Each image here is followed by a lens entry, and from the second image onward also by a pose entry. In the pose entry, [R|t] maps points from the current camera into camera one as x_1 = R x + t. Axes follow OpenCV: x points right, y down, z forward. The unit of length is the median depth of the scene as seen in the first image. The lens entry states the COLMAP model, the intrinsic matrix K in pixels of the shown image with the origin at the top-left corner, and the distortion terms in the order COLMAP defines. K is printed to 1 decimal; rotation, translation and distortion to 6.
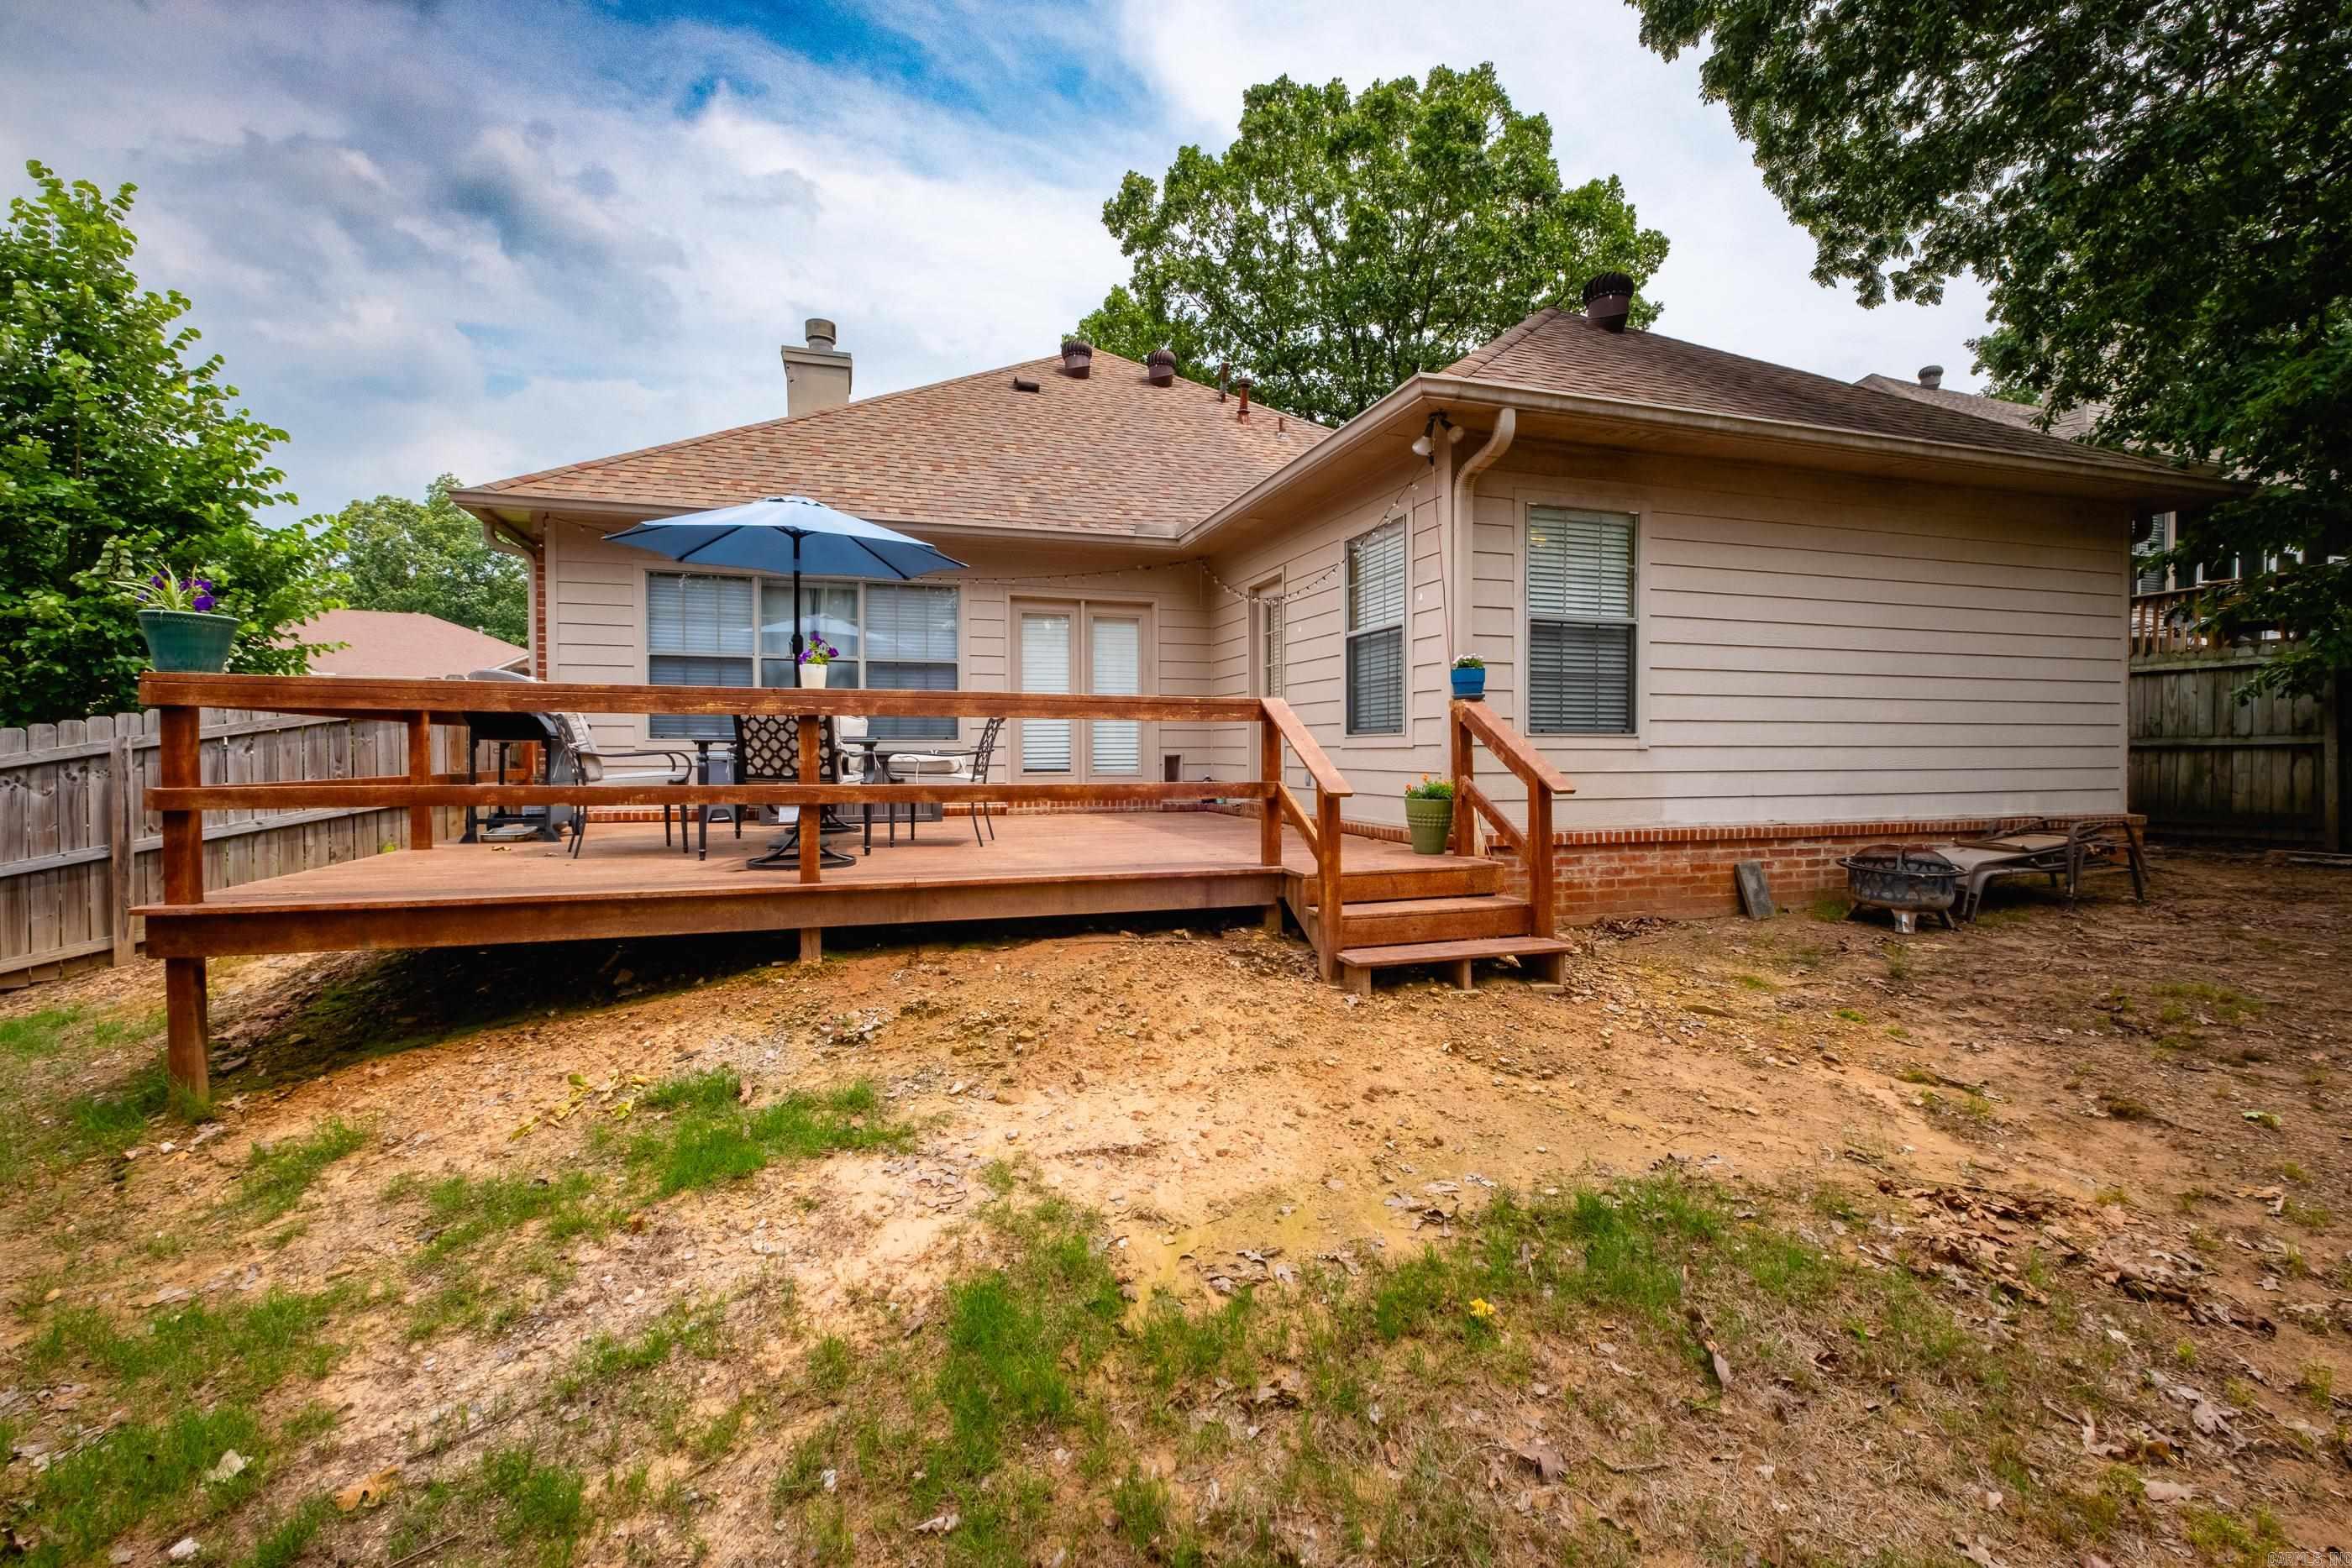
lens RADIAL K [[1019.0, 0, 1176.1], [0, 1019.0, 765.1], [0, 0, 1]] dist [-0.001592, -0.001682]
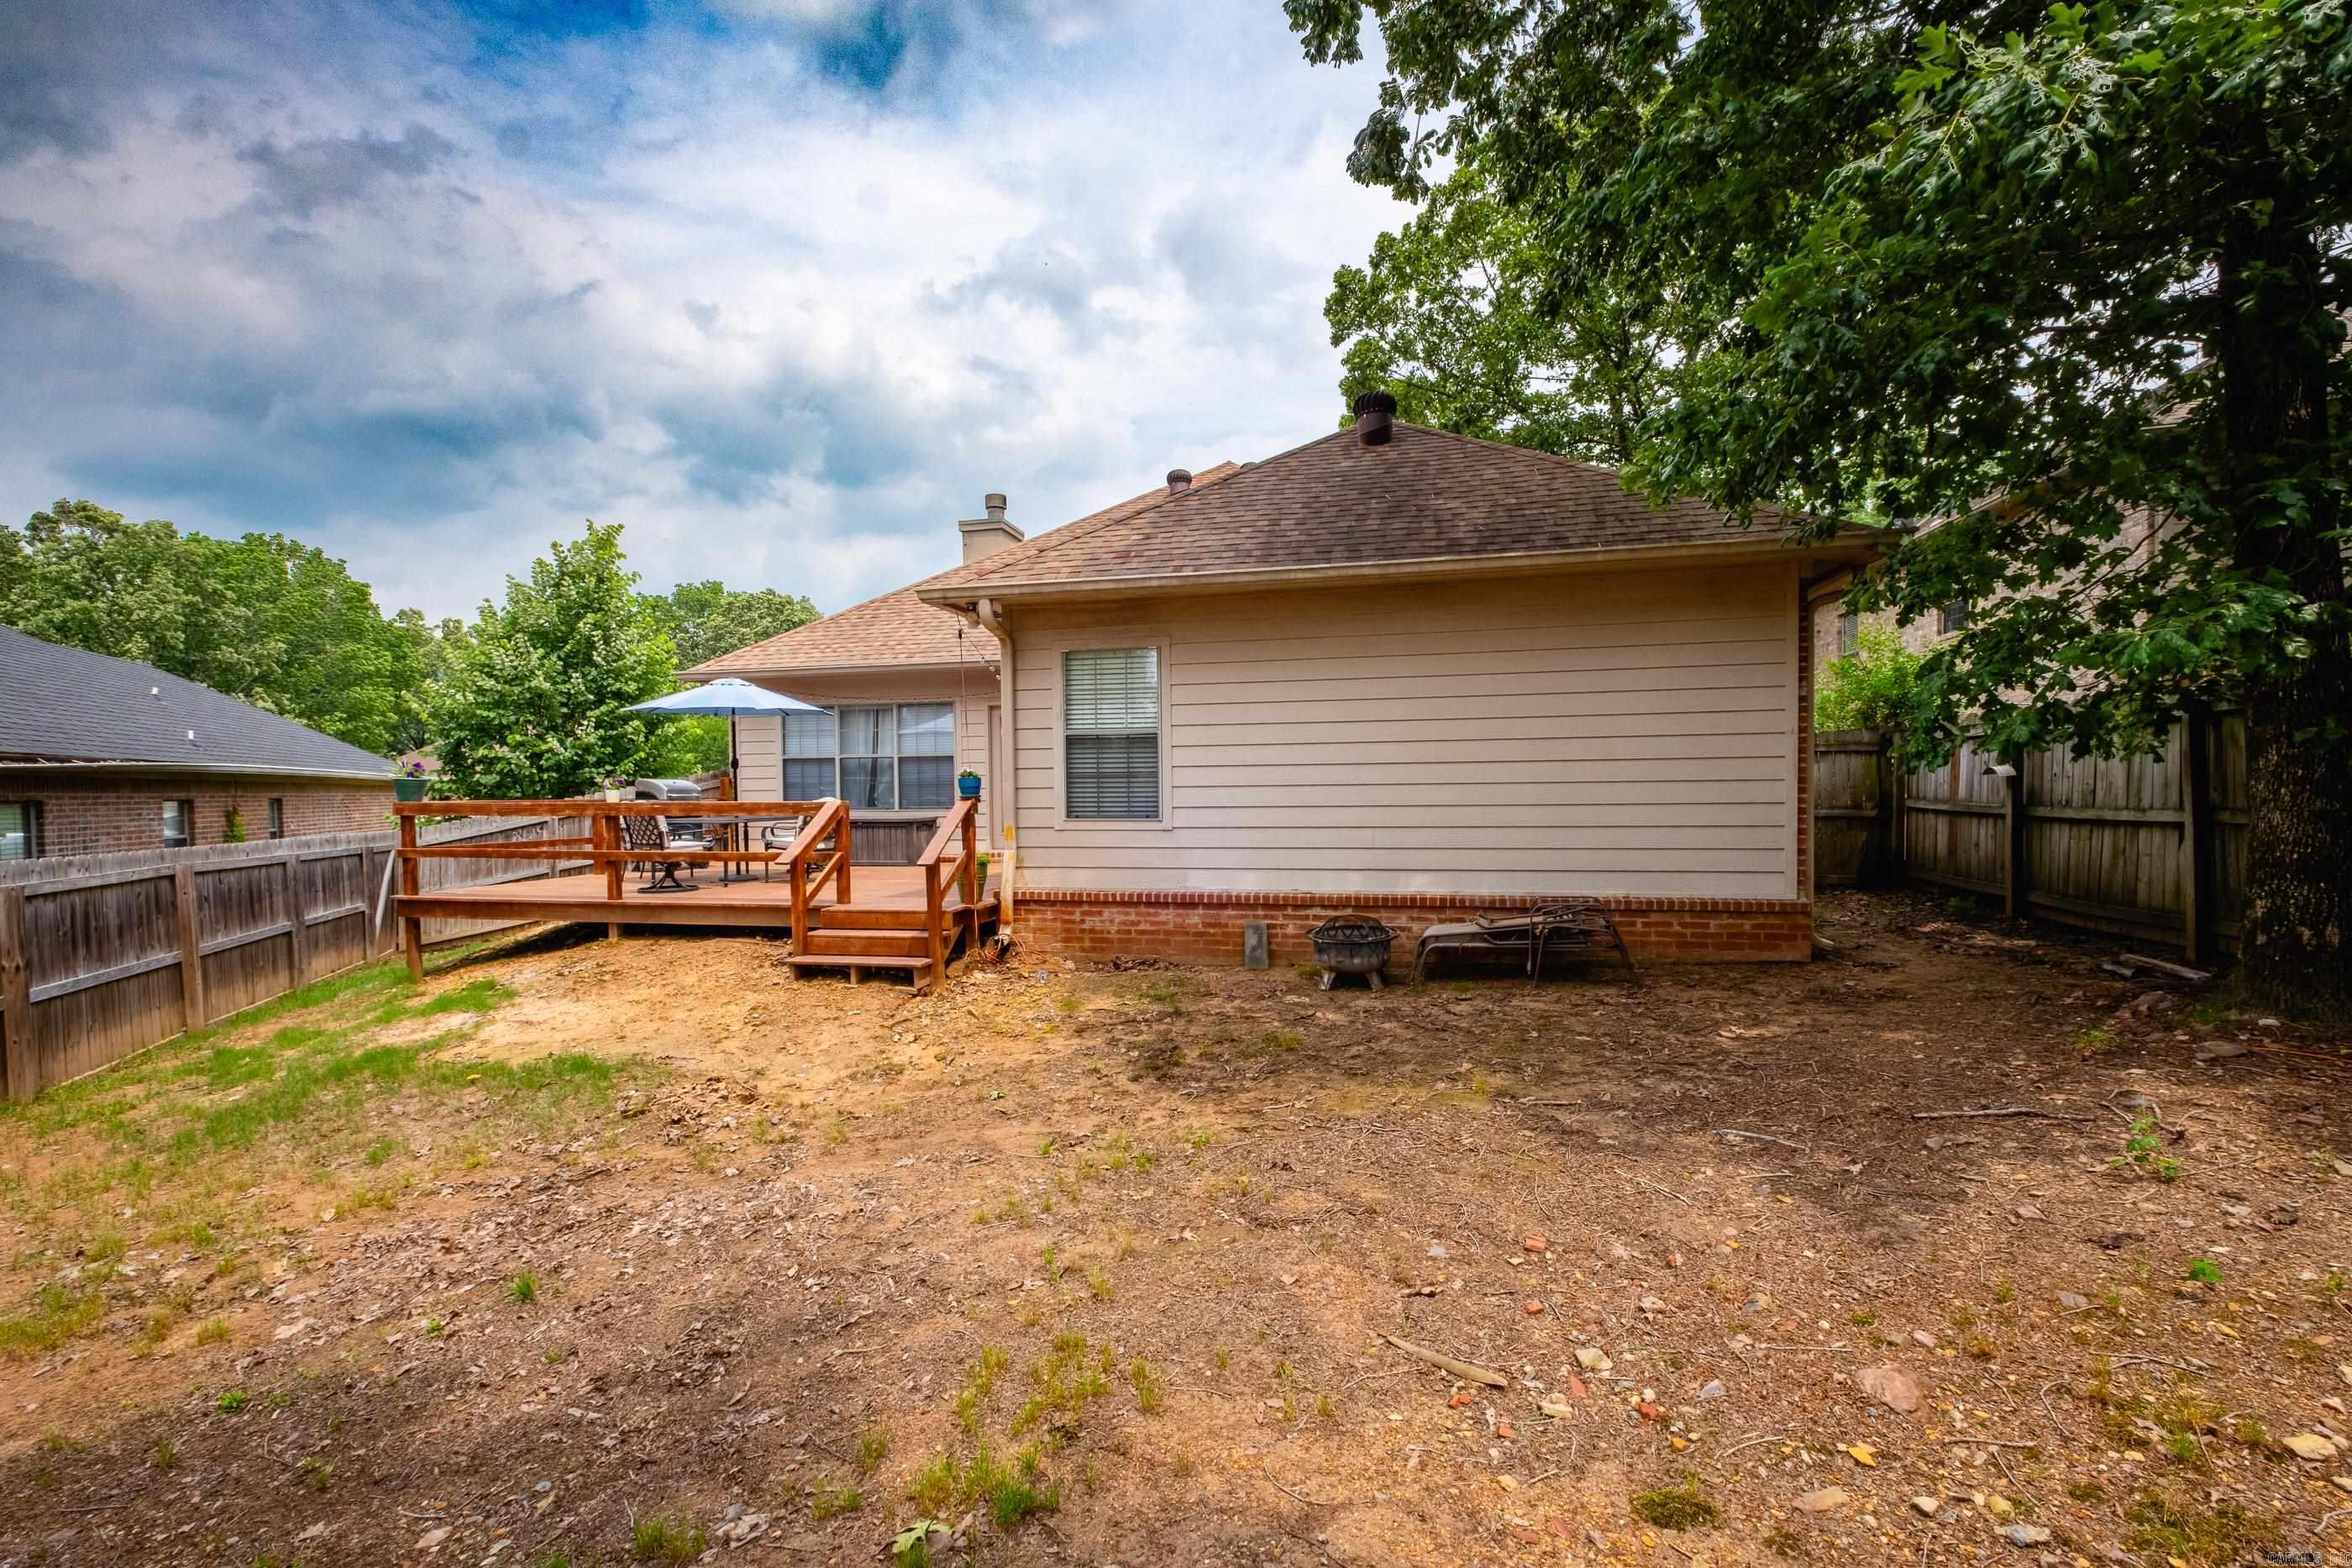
lens RADIAL K [[1019.0, 0, 1167.6], [0, 1019.0, 792.2], [0, 0, 1]] dist [-0.001592, -0.001682]
pose [[0.859286, -0.006940, -0.511448, 1.122478], [0.003494, 0.999964, -0.007699, -0.053881], [0.511483, 0.004828, 0.859280, -0.110474]]
